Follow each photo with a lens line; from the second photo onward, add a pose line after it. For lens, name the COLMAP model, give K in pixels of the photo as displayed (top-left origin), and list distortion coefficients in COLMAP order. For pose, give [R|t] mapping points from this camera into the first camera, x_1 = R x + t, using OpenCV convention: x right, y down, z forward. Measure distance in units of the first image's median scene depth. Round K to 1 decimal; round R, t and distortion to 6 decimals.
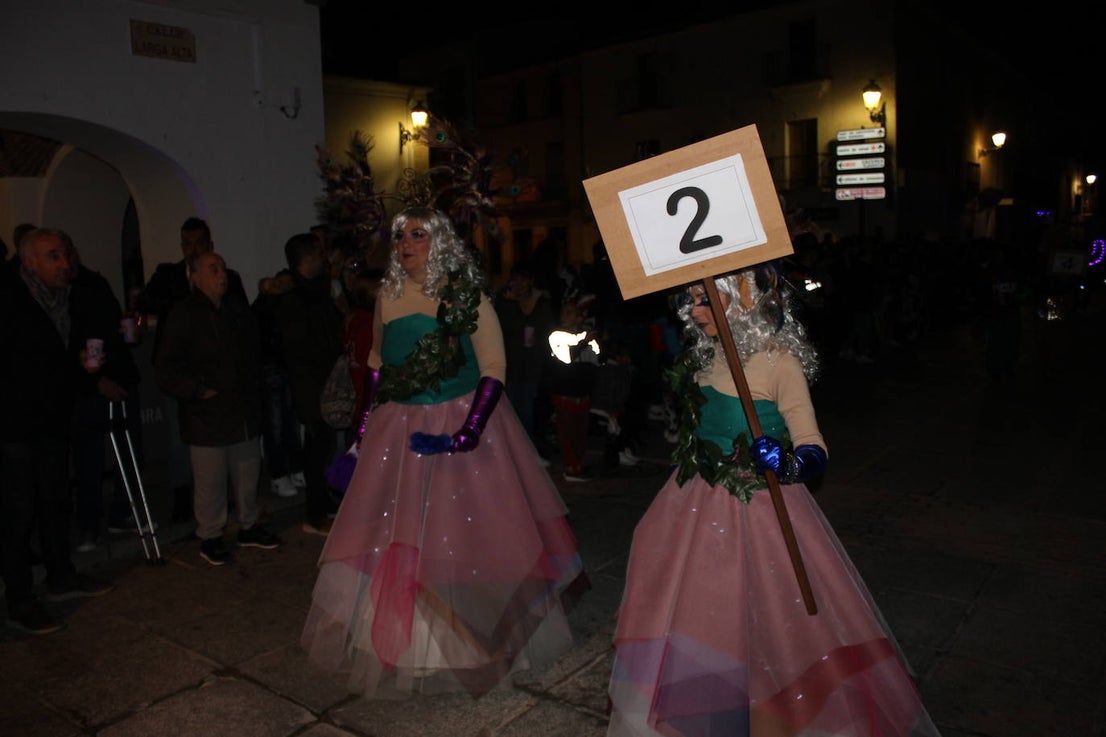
lens RADIAL K [[925.8, 0, 548.1], [0, 925.8, 368.5], [0, 0, 1]] dist [-0.176822, 0.165572]
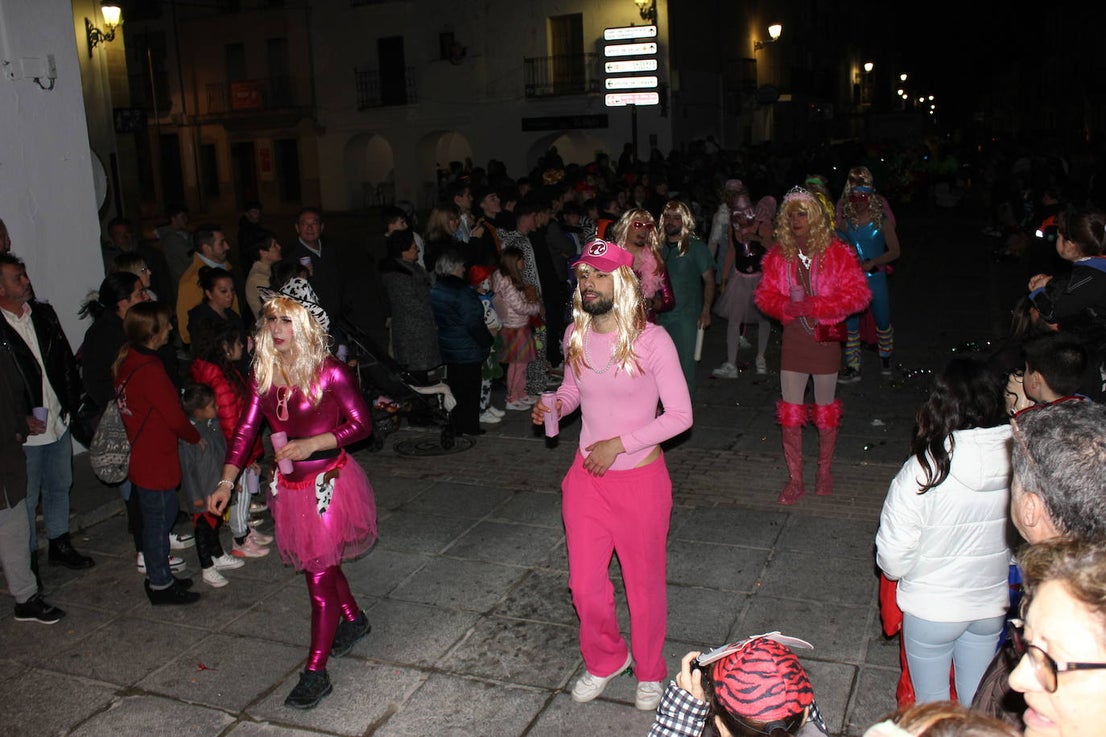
lens RADIAL K [[1105.9, 0, 553.0], [0, 1105.9, 368.5], [0, 0, 1]] dist [-0.133454, 0.156803]
pose [[0.964631, -0.070957, 0.253873, -0.091040], [0.051024, 0.995136, 0.084266, -0.066207], [-0.258617, -0.068332, 0.963560, -0.179596]]
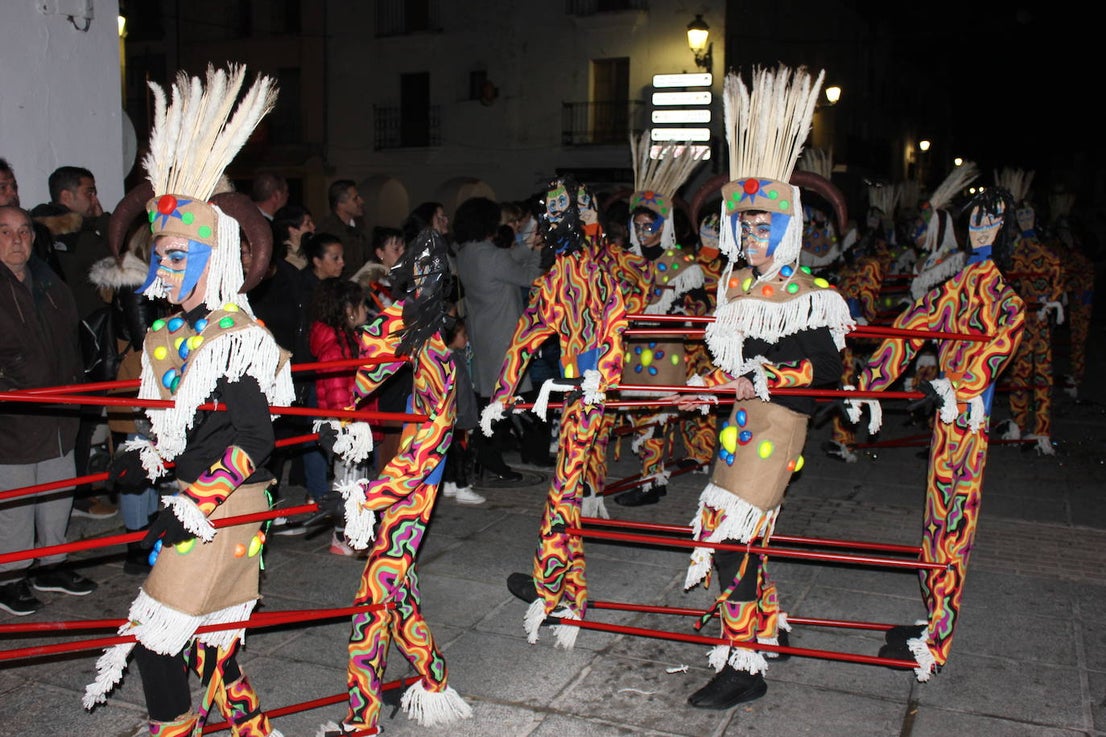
lens RADIAL K [[1211.4, 0, 549.6], [0, 1211.4, 363.7], [0, 0, 1]] dist [-0.129952, 0.195880]
pose [[0.965988, 0.007656, 0.258473, -0.157596], [-0.007176, 0.999970, -0.002803, 0.007149], [-0.258487, 0.000852, 0.966014, -0.083813]]
